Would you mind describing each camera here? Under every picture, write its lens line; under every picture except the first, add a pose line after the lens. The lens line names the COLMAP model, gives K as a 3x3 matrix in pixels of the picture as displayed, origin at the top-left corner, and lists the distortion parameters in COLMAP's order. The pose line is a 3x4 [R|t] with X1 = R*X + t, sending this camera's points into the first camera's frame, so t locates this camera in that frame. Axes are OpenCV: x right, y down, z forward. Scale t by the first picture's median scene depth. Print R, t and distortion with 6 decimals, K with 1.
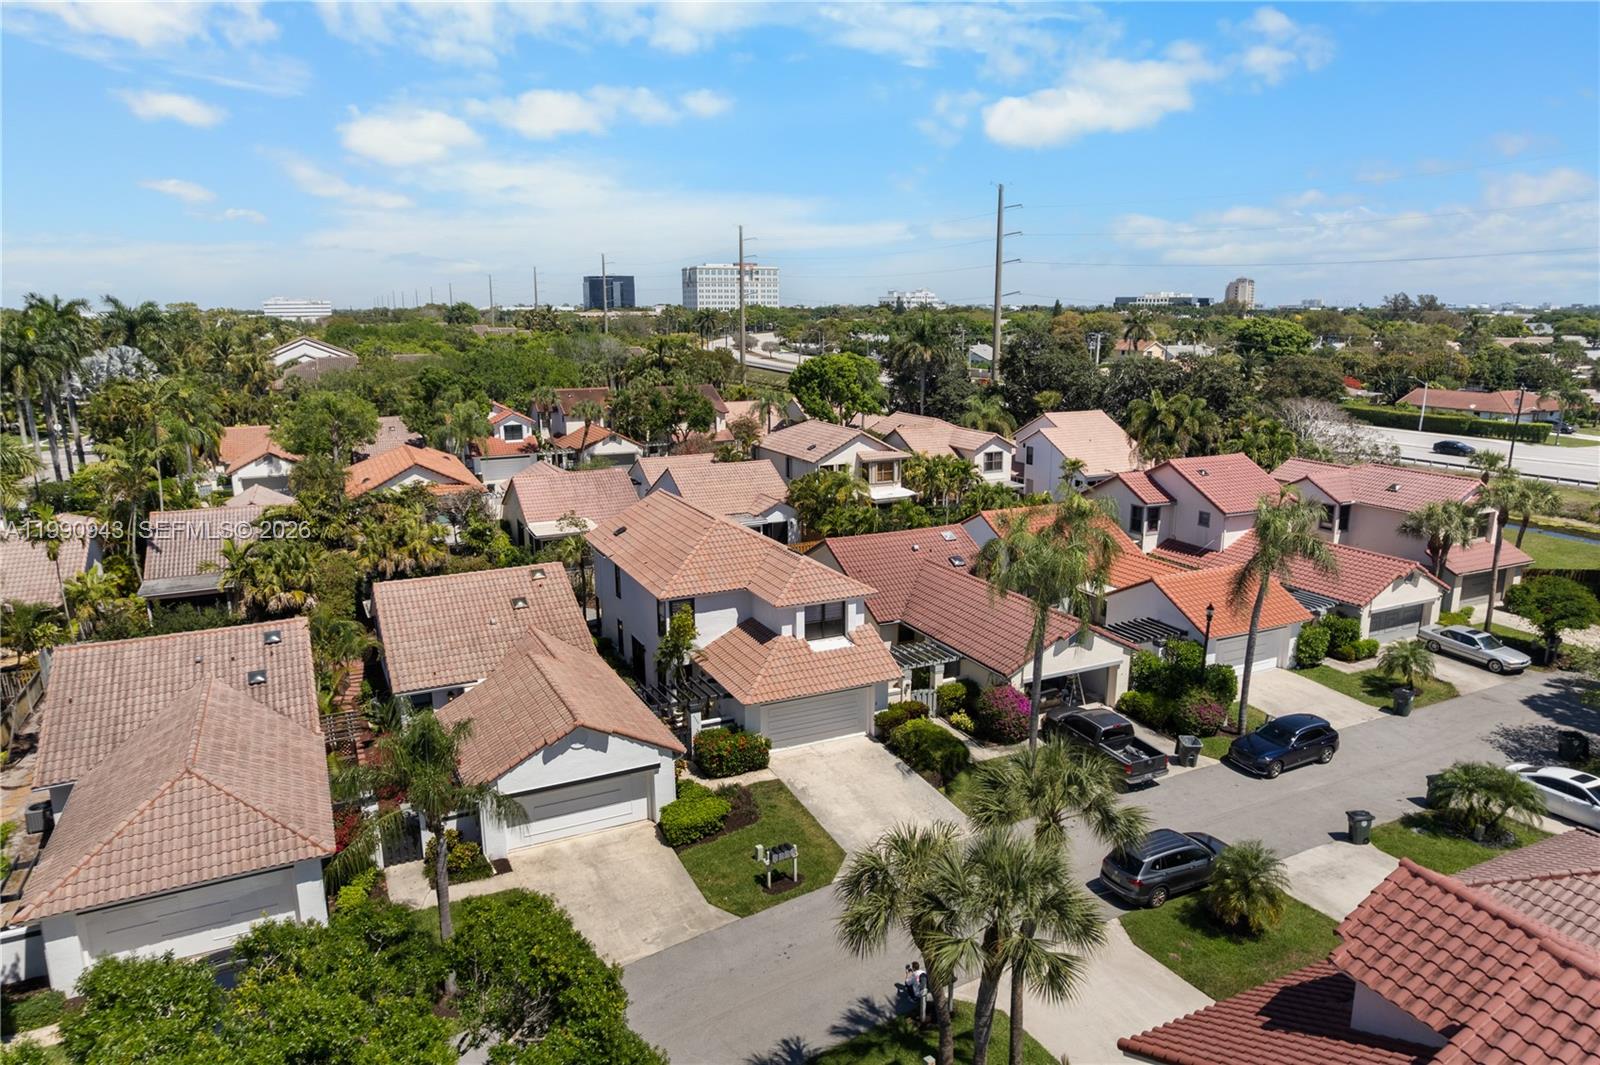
lens RADIAL K [[1015.1, 0, 800.0], [0, 1015.1, 532.5], [0, 0, 1]] dist [-0.016296, -0.000212]
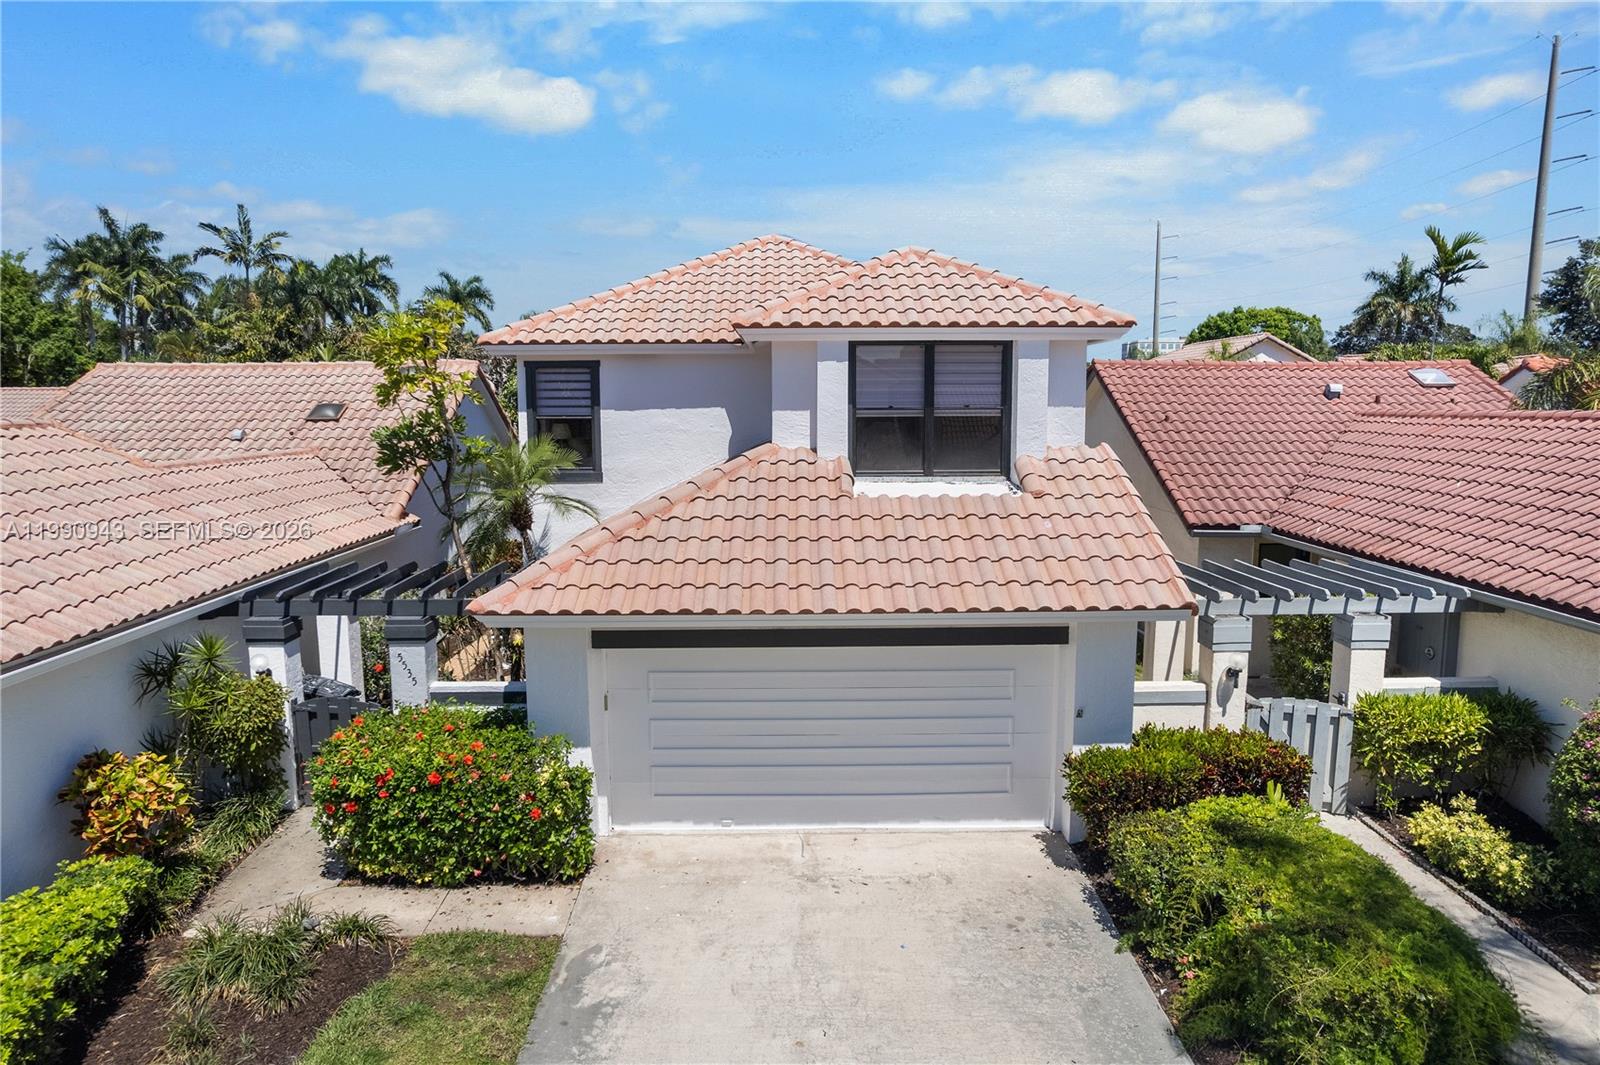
lens RADIAL K [[1021.6, 0, 802.6], [0, 1021.6, 541.3], [0, 0, 1]] dist [-0.077386, 0.072904]
pose [[0.912134, 0.054785, -0.406214, 0.111379], [-0.087765, 0.994147, -0.062994, 0.145985], [0.400386, 0.093111, 0.911604, 0.726418]]
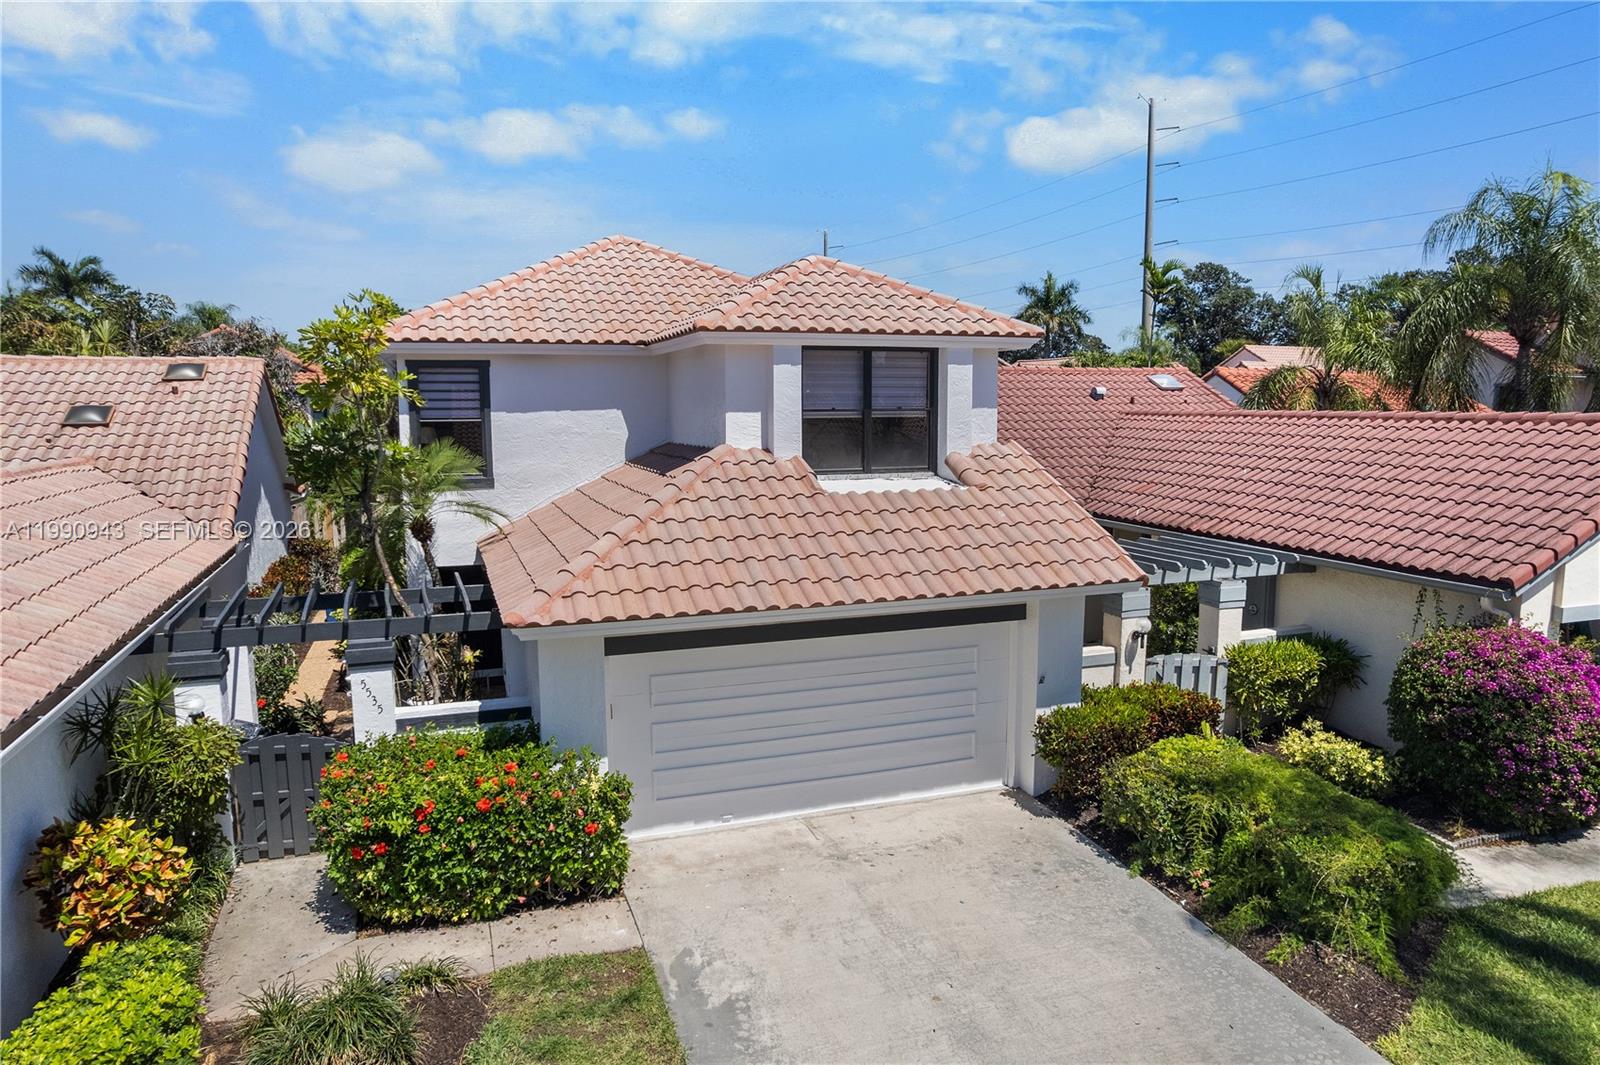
lens RADIAL K [[1021.6, 0, 802.6], [0, 1021.6, 541.3], [0, 0, 1]] dist [-0.077386, 0.072904]
pose [[0.995482, 0.012808, -0.094080, 0.033352], [-0.020530, 0.996456, -0.081570, 0.152514], [0.092702, 0.083133, 0.992217, 0.695293]]
